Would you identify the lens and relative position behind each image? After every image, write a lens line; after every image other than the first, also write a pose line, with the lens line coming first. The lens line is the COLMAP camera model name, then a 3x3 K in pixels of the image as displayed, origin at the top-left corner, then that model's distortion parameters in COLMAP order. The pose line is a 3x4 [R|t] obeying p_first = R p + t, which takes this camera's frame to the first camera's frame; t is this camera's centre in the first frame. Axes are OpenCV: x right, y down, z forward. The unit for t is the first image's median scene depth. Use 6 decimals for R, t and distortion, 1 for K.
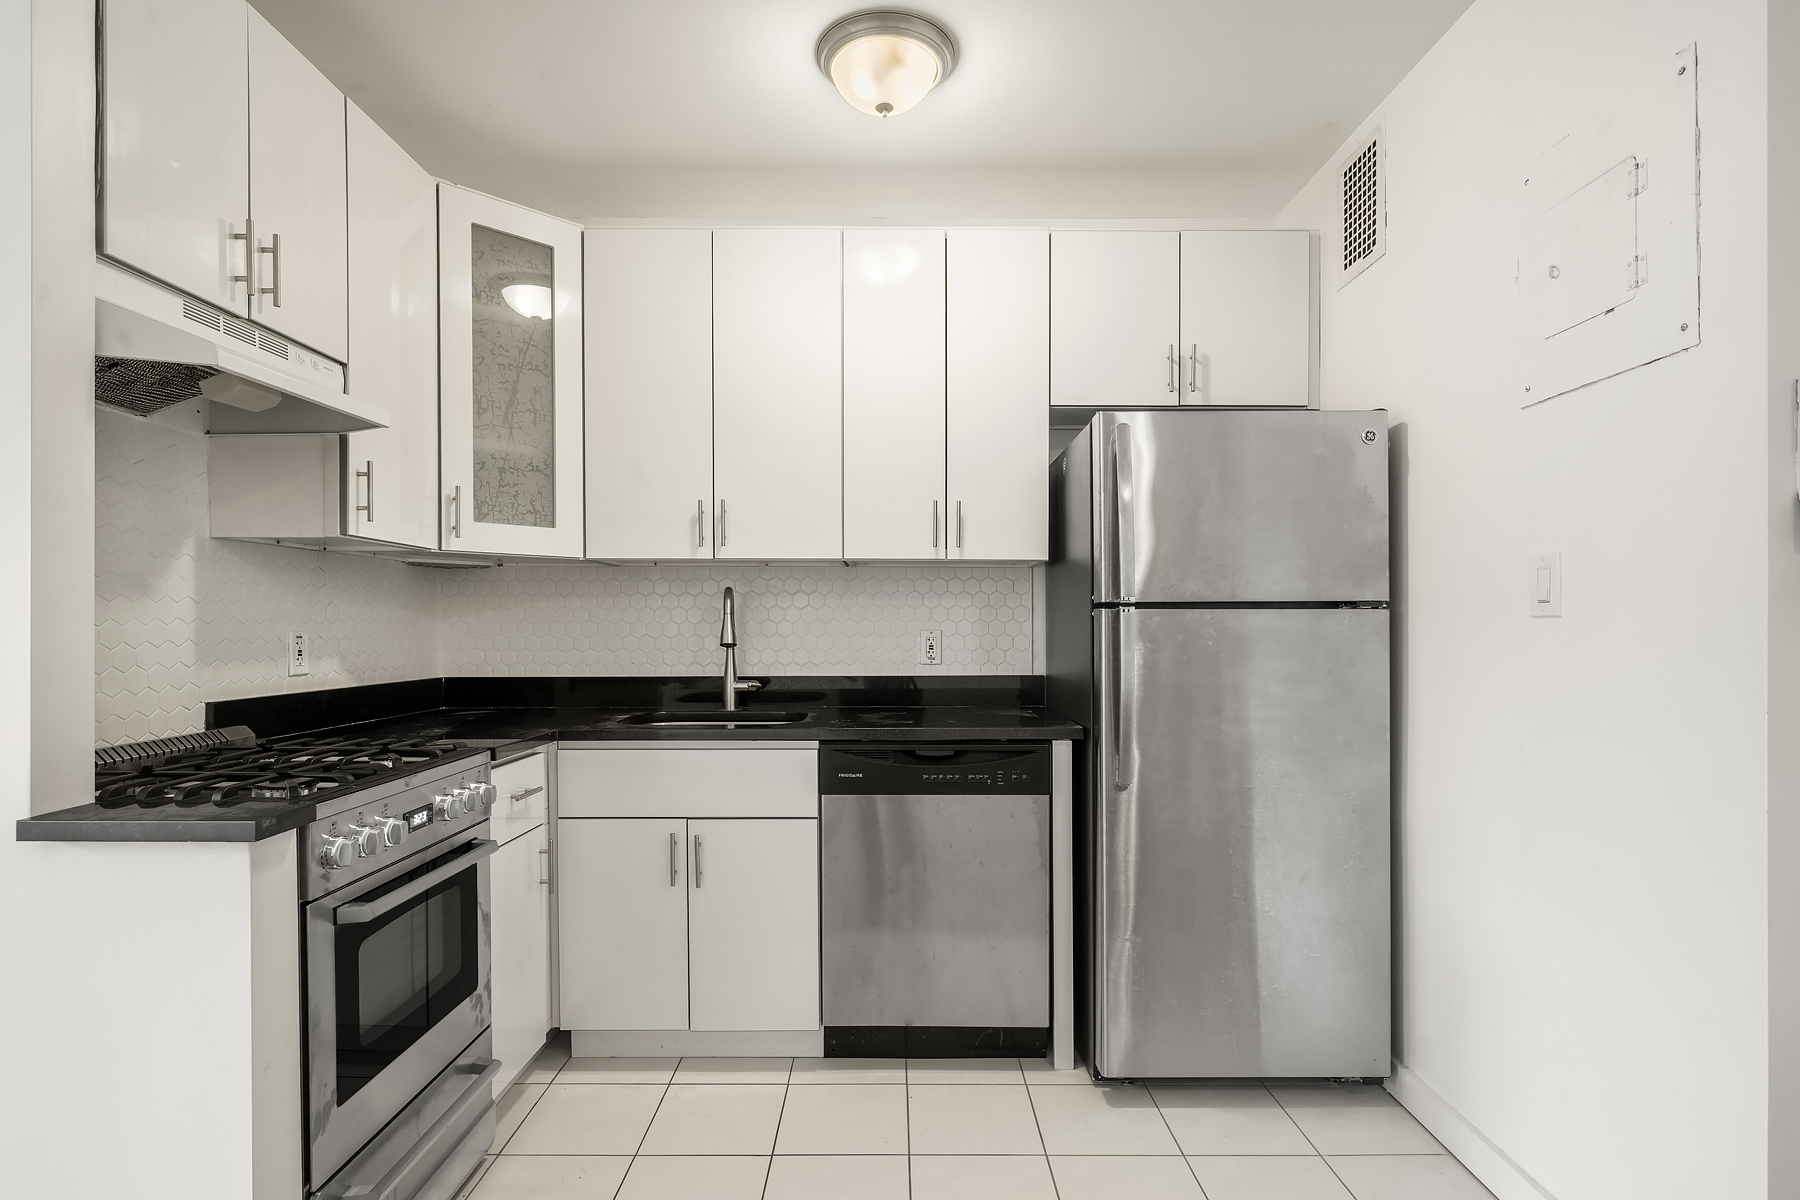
lens RADIAL K [[897.3, 0, 902.3], [0, 897.3, 639.9], [0, 0, 1]] dist [-0.003614, -0.001397]
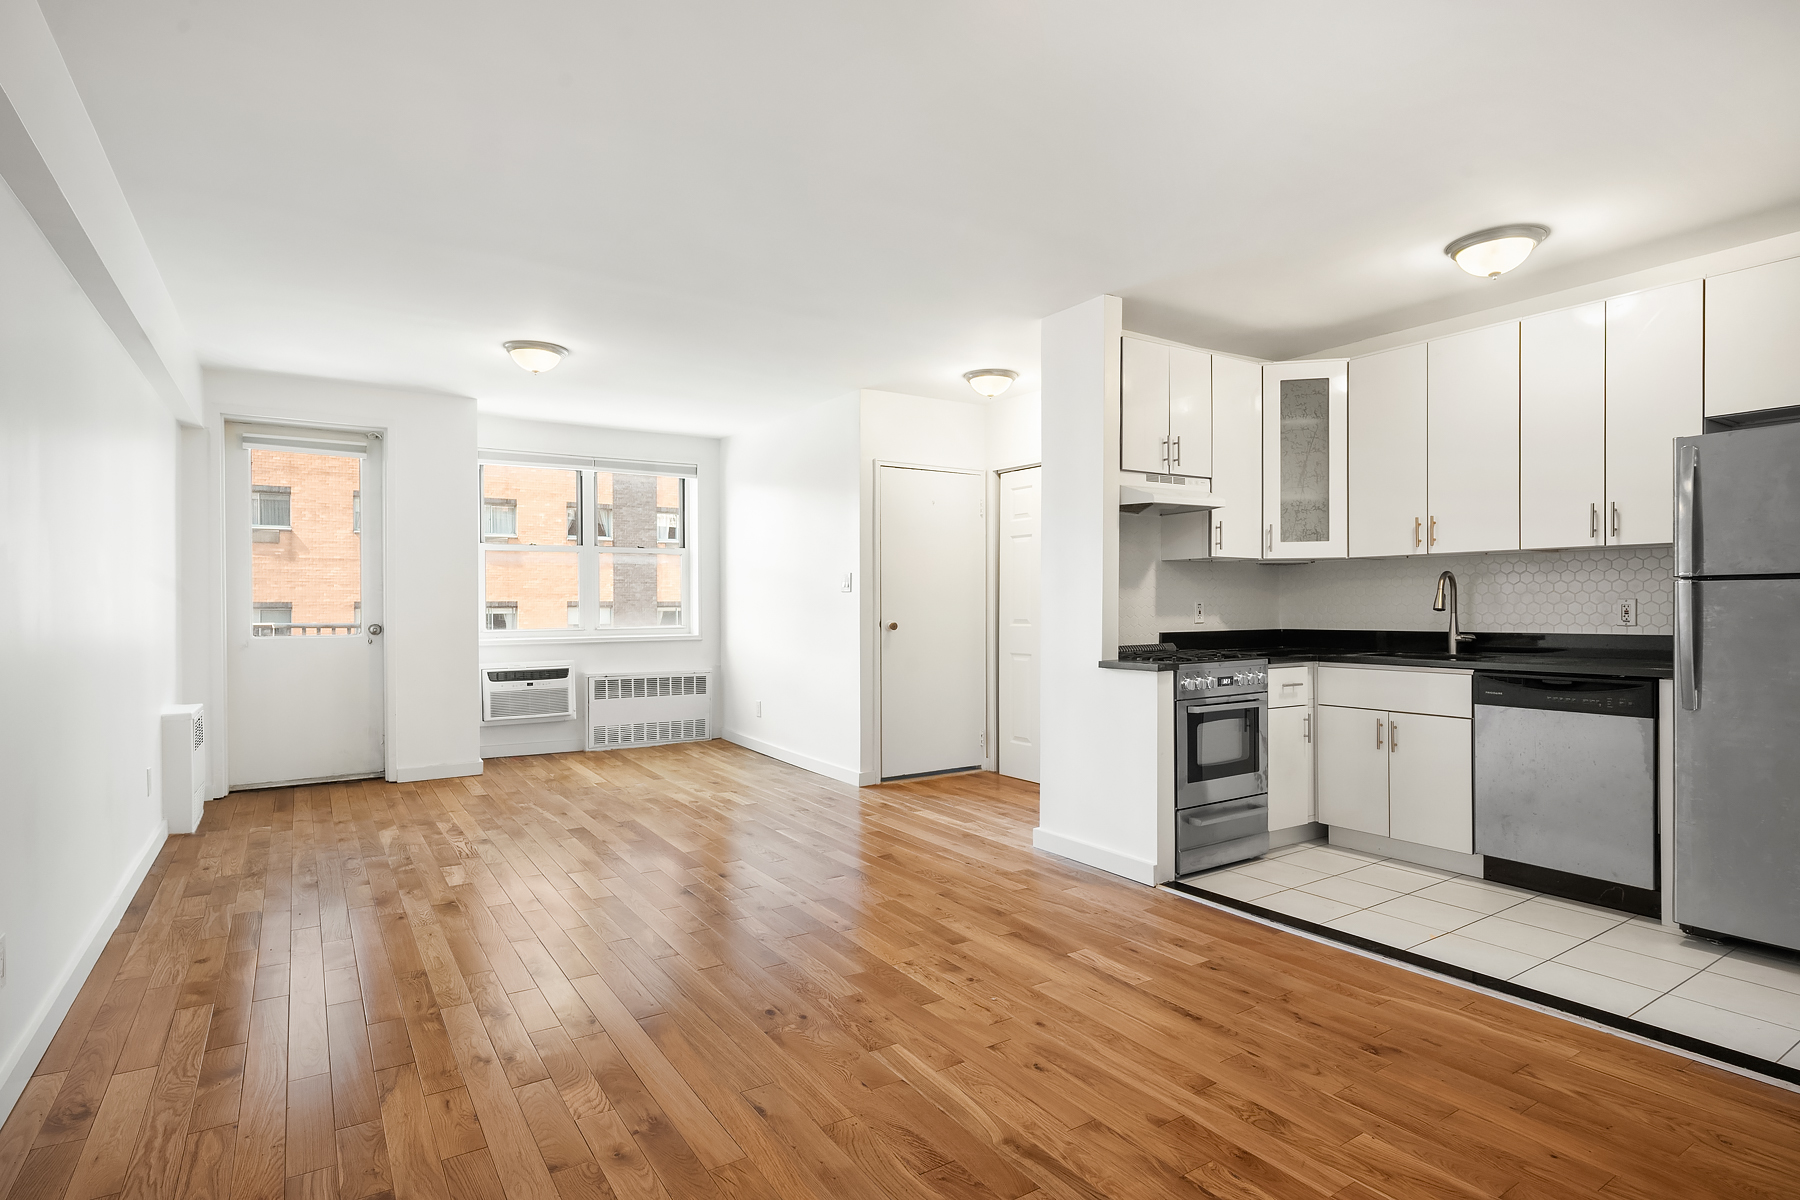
lens RADIAL K [[905.1, 0, 902.8], [0, 905.1, 608.4], [0, 0, 1]] dist [0.001704, 0.000103]
pose [[0.547470, -0.000467, -0.836825, 0.685801], [-0.006972, 0.999963, -0.005119, 0.020506], [0.836796, 0.008636, 0.547447, -0.700291]]
